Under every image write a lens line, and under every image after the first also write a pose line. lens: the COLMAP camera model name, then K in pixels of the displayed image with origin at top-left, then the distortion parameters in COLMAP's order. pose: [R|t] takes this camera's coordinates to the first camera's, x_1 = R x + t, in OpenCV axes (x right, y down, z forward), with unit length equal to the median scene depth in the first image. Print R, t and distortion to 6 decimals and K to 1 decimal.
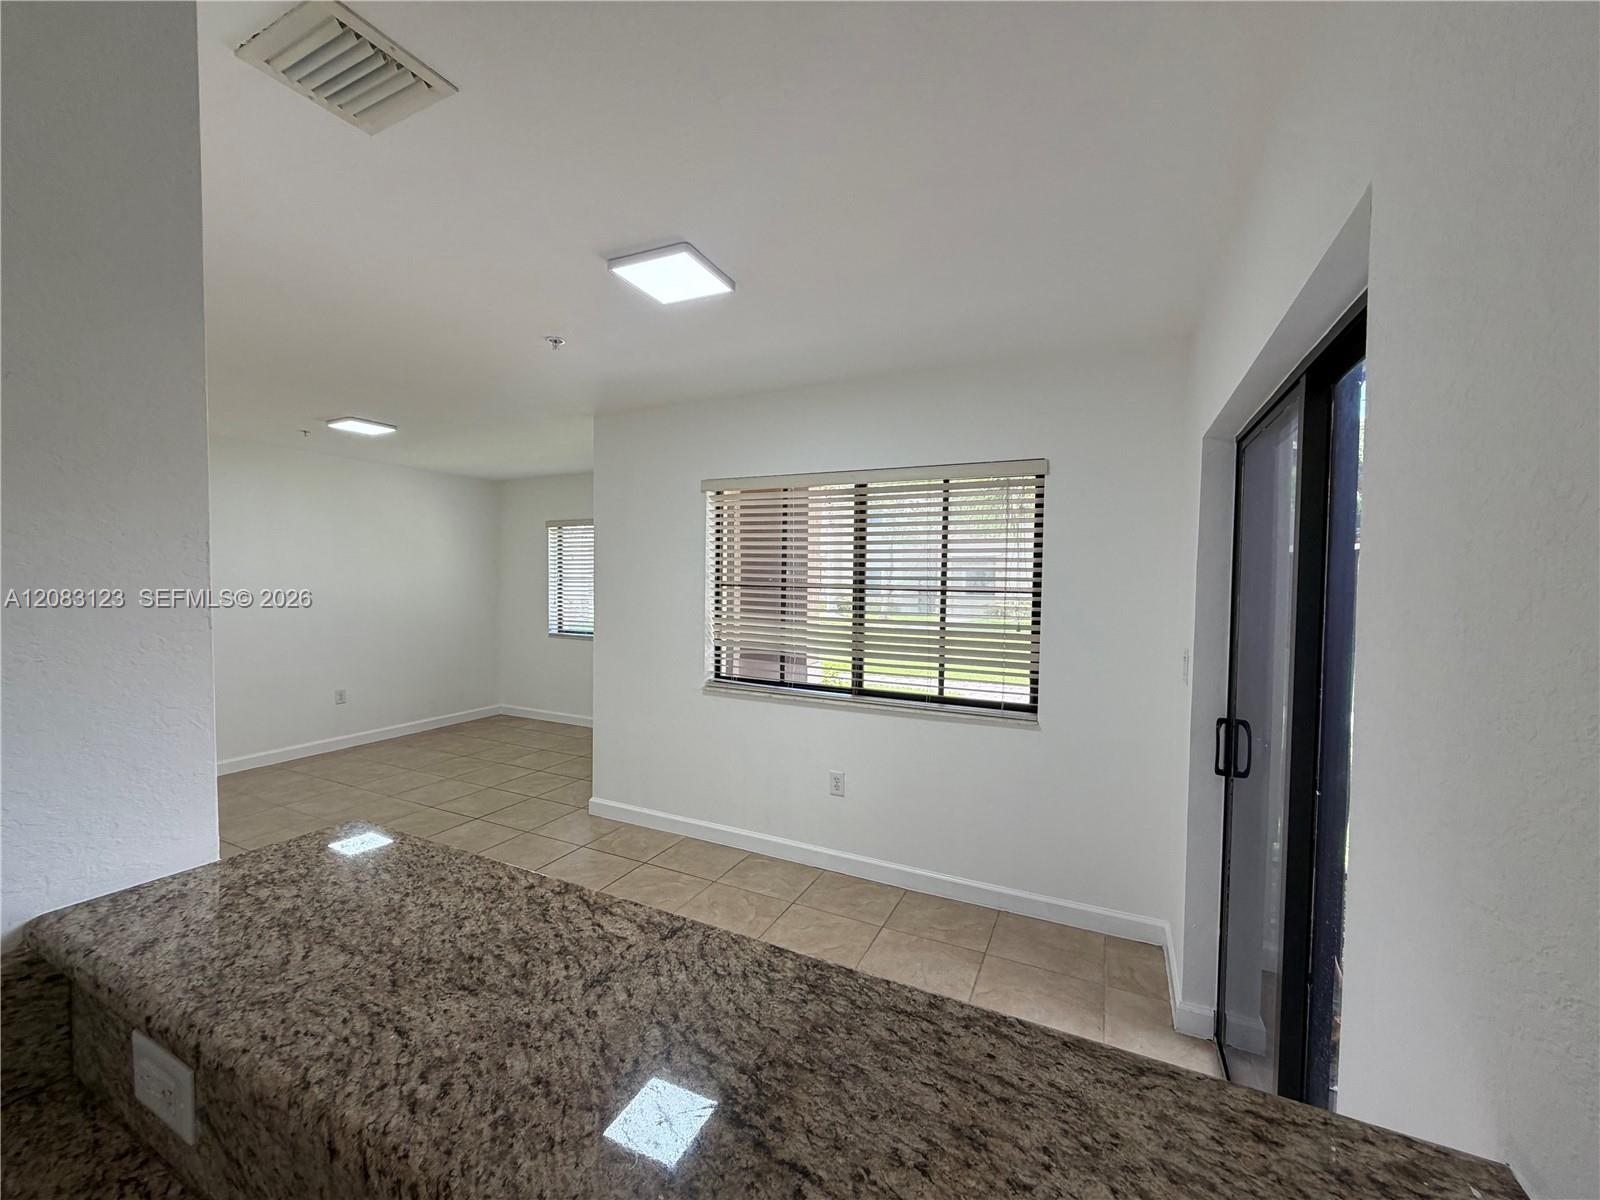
lens RADIAL K [[640.0, 0, 795.3], [0, 640.0, 600.7], [0, 0, 1]] dist [0.001447, -0.000095]
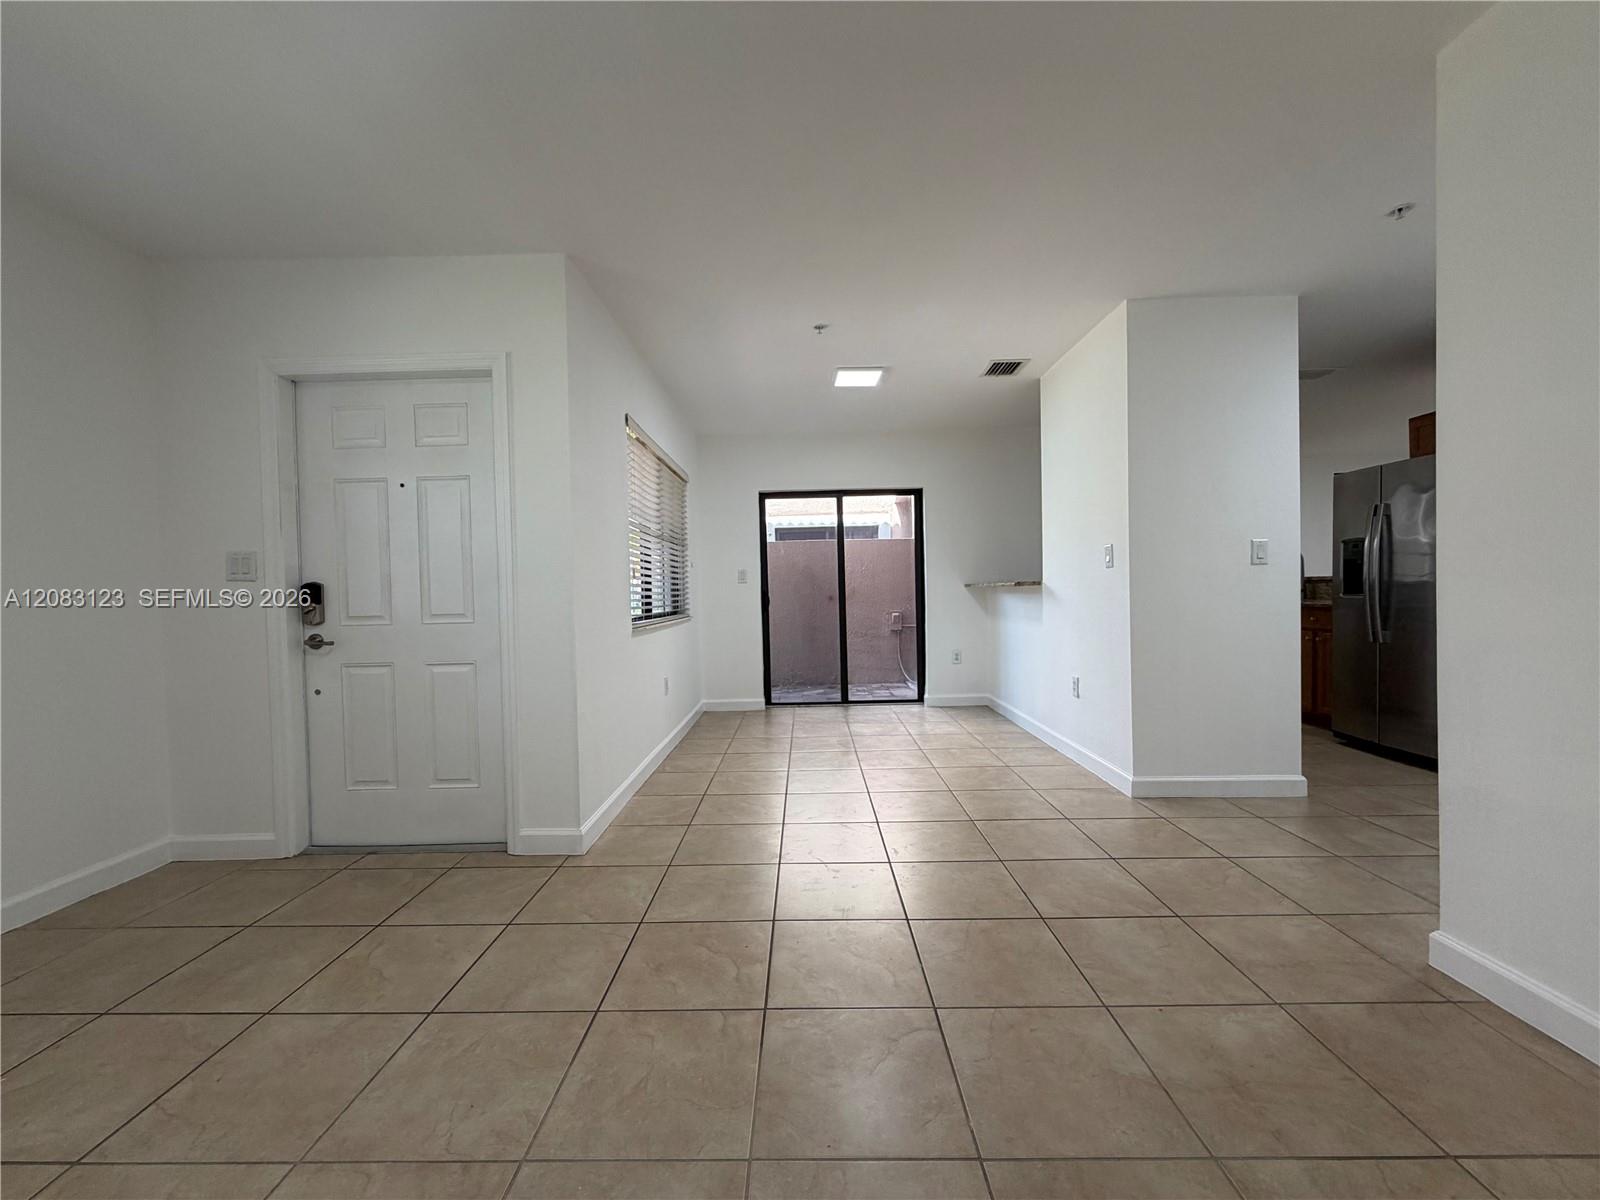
lens RADIAL K [[640.0, 0, 795.3], [0, 640.0, 600.7], [0, 0, 1]] dist [0.001447, -0.000095]
pose [[-0.428281, -0.016349, 0.903498, -1.079914], [0.050905, 0.997812, 0.042186, 0.061042], [-0.902211, 0.064060, -0.426512, 1.148662]]
